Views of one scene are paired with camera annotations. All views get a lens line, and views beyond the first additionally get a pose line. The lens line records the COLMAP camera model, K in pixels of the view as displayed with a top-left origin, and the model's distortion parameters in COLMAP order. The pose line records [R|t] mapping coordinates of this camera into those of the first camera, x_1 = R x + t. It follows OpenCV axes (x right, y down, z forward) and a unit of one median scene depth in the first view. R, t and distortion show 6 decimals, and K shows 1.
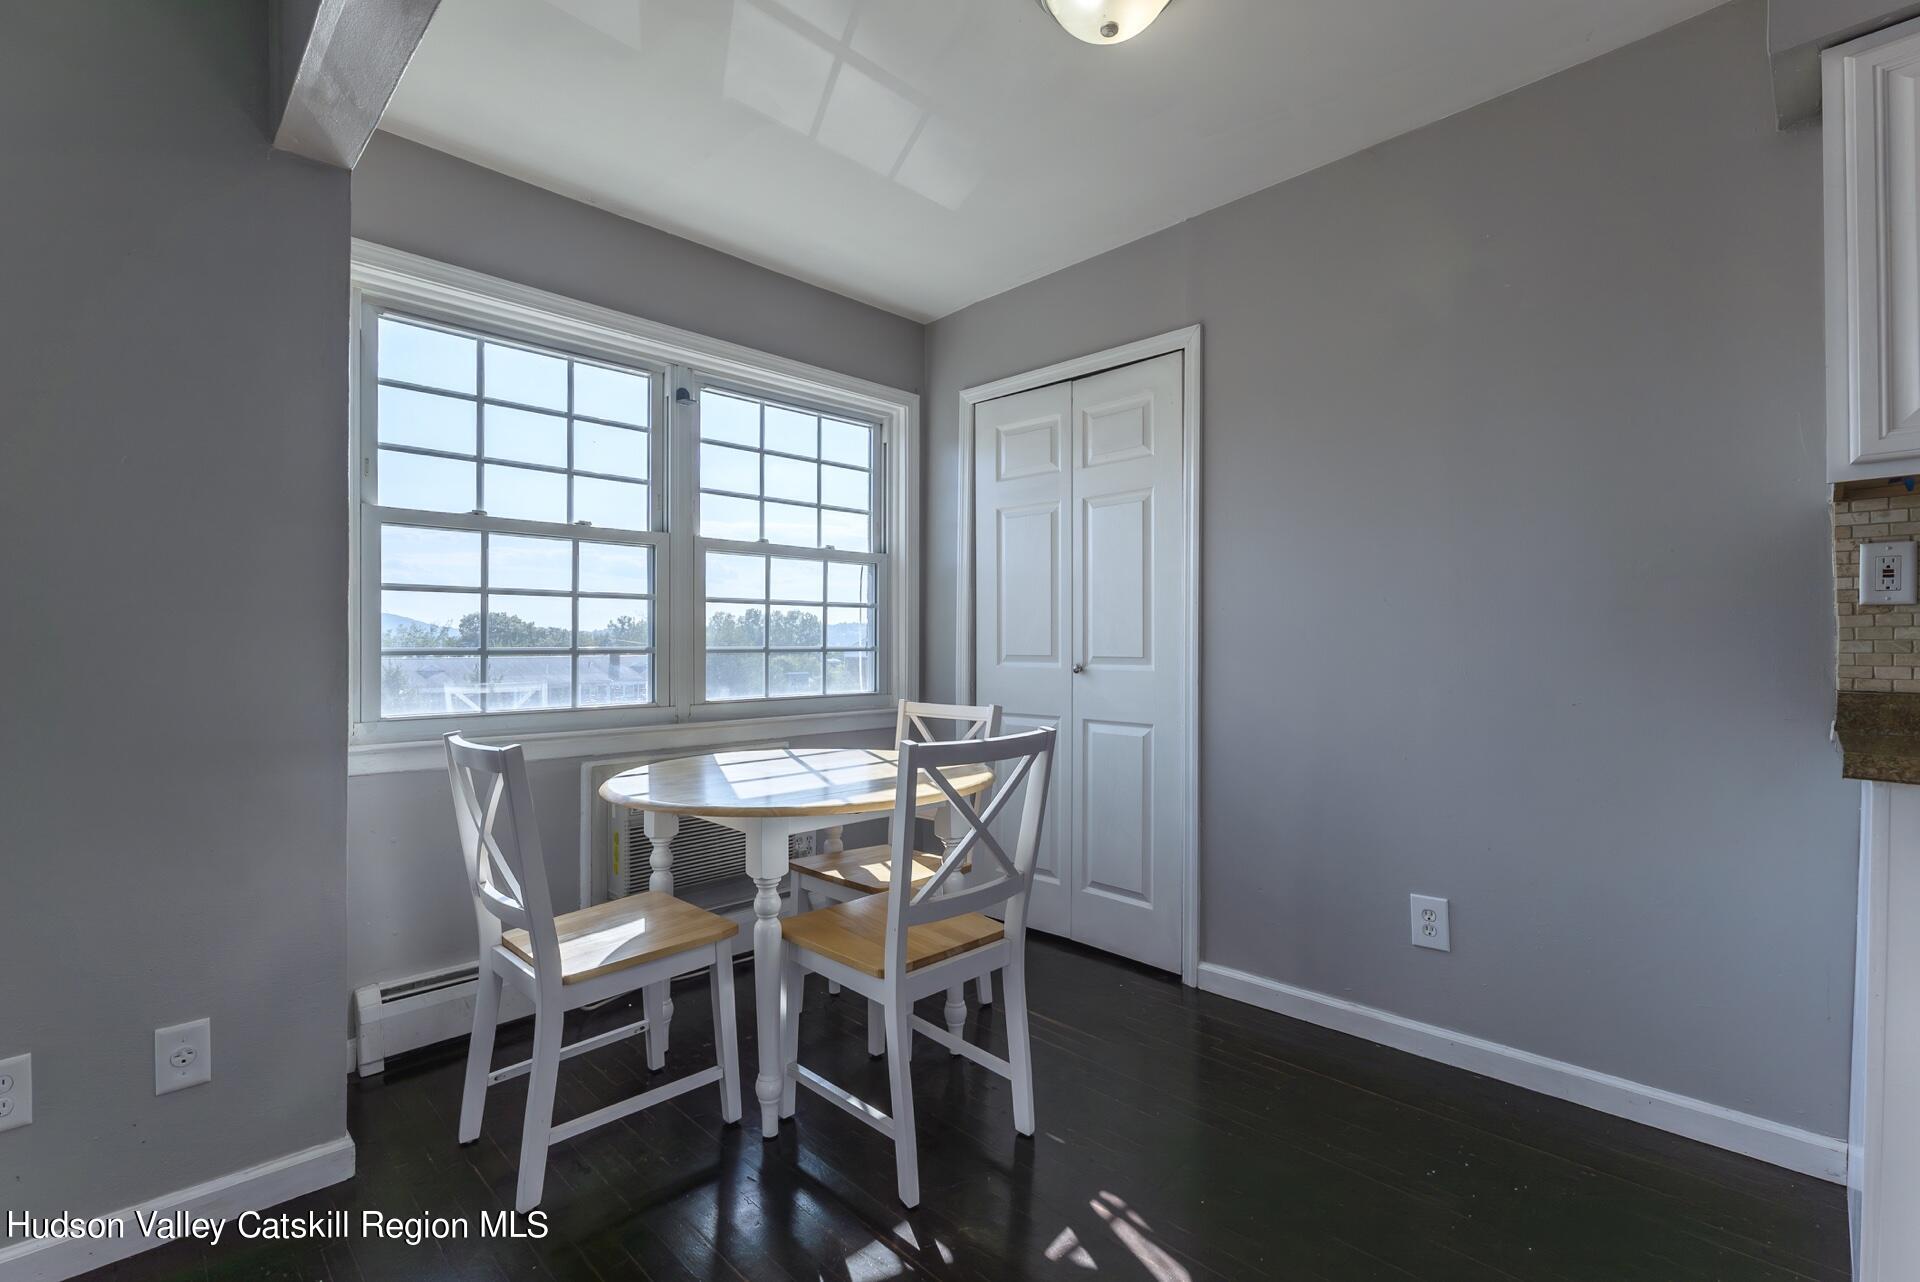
lens RADIAL K [[845.3, 0, 962.8], [0, 845.3, 647.0], [0, 0, 1]] dist [-0.006430, 0.001072]
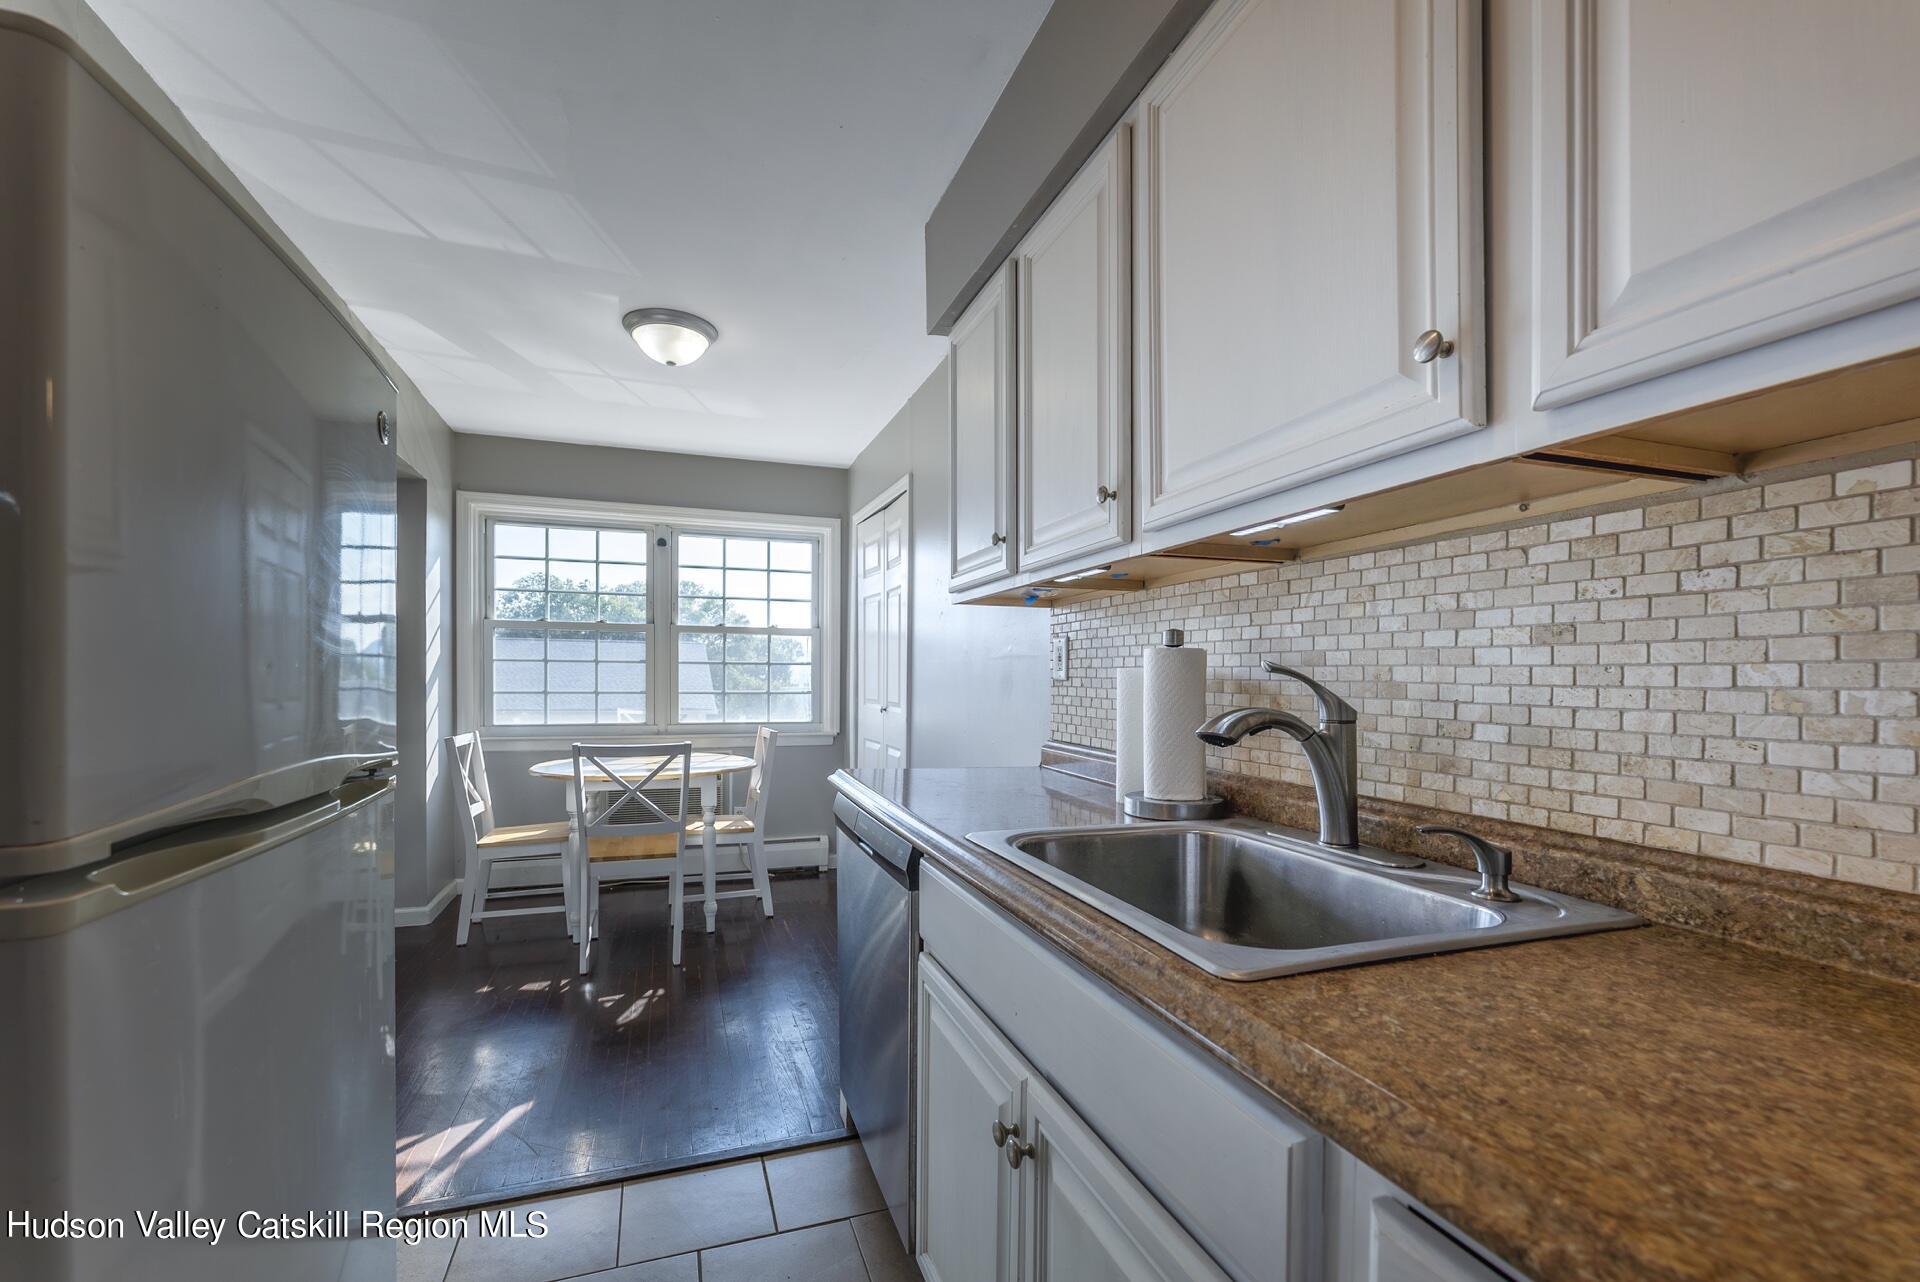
lens RADIAL K [[778.3, 0, 945.1], [0, 778.3, 689.6], [0, 0, 1]] dist [0.003179, -0.000017]
pose [[0.901365, 0.013992, -0.432834, 0.861305], [-0.008859, 0.999865, 0.013873, -0.028976], [0.432969, -0.008671, 0.901367, -0.167557]]
